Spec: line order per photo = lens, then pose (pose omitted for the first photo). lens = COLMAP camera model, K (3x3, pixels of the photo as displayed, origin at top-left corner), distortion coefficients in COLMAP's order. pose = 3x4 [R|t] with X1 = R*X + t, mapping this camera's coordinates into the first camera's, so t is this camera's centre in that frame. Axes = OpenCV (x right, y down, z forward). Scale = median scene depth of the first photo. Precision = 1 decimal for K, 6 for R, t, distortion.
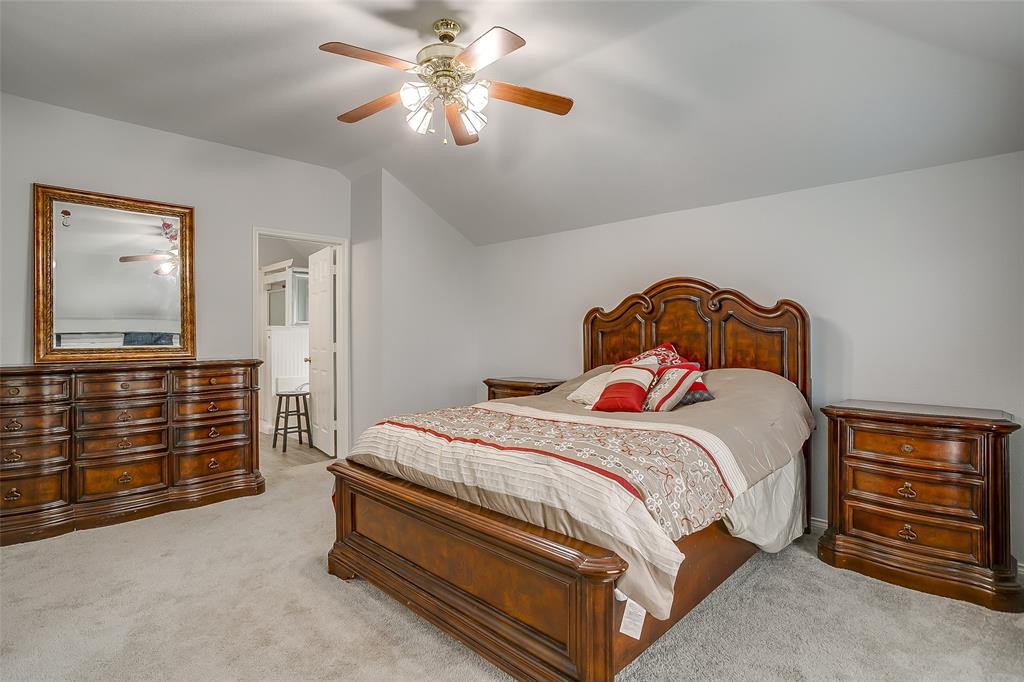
lens RADIAL K [[518.1, 0, 512.7], [0, 518.1, 335.8], [0, 0, 1]] dist [-0.002289, -0.000571]
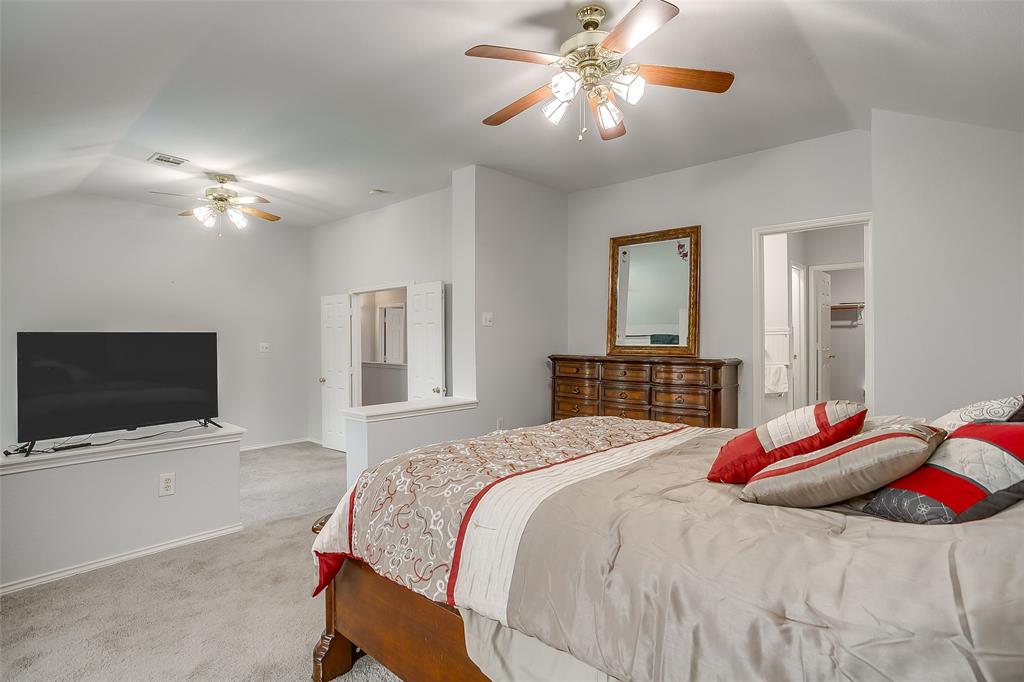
lens RADIAL K [[518.1, 0, 512.7], [0, 518.1, 335.8], [0, 0, 1]] dist [-0.002289, -0.000571]
pose [[0.066100, 0.000026, -0.997813, 0.541042], [-0.002617, 0.999997, -0.000147, -0.001669], [0.997810, 0.002621, 0.066100, 0.547640]]
